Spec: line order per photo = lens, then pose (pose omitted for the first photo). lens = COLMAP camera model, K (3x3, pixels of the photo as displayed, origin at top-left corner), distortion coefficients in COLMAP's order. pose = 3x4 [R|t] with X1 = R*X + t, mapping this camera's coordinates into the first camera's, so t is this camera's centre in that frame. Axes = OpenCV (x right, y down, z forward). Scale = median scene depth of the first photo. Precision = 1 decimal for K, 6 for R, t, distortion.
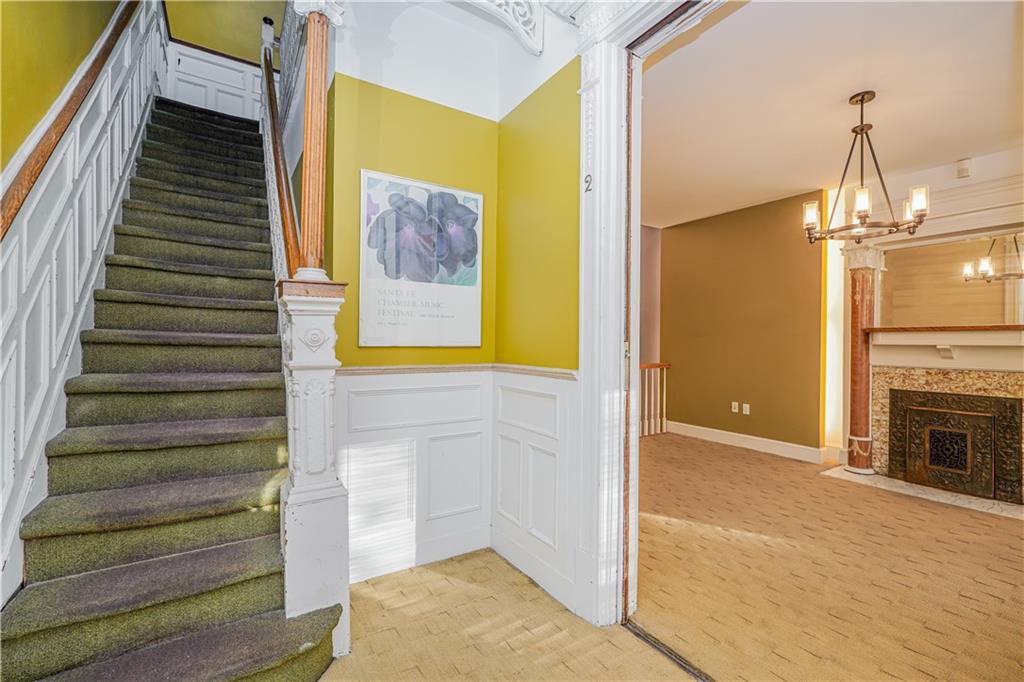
lens RADIAL K [[448.6, 0, 513.2], [0, 448.6, 342.3], [0, 0, 1]] dist [-0.019162, 0.010543]
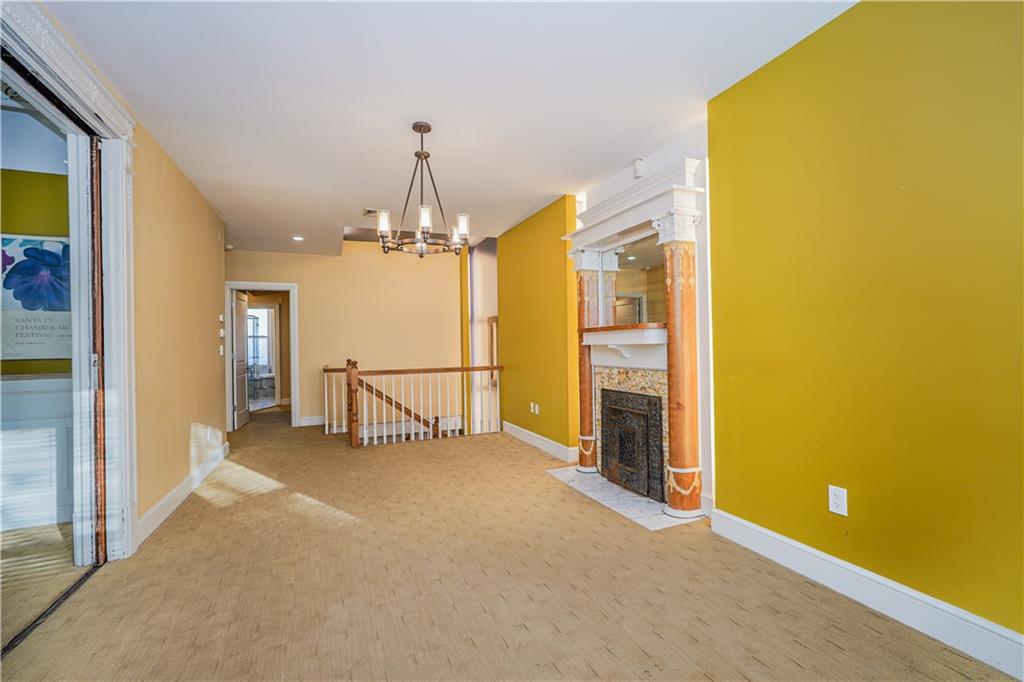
lens RADIAL K [[448.6, 0, 513.2], [0, 448.6, 342.3], [0, 0, 1]] dist [-0.019162, 0.010543]
pose [[0.983180, -0.027027, -0.180626, 1.064370], [0.025330, 0.999611, -0.011697, 0.008058], [0.180872, 0.006925, 0.983482, -0.053671]]
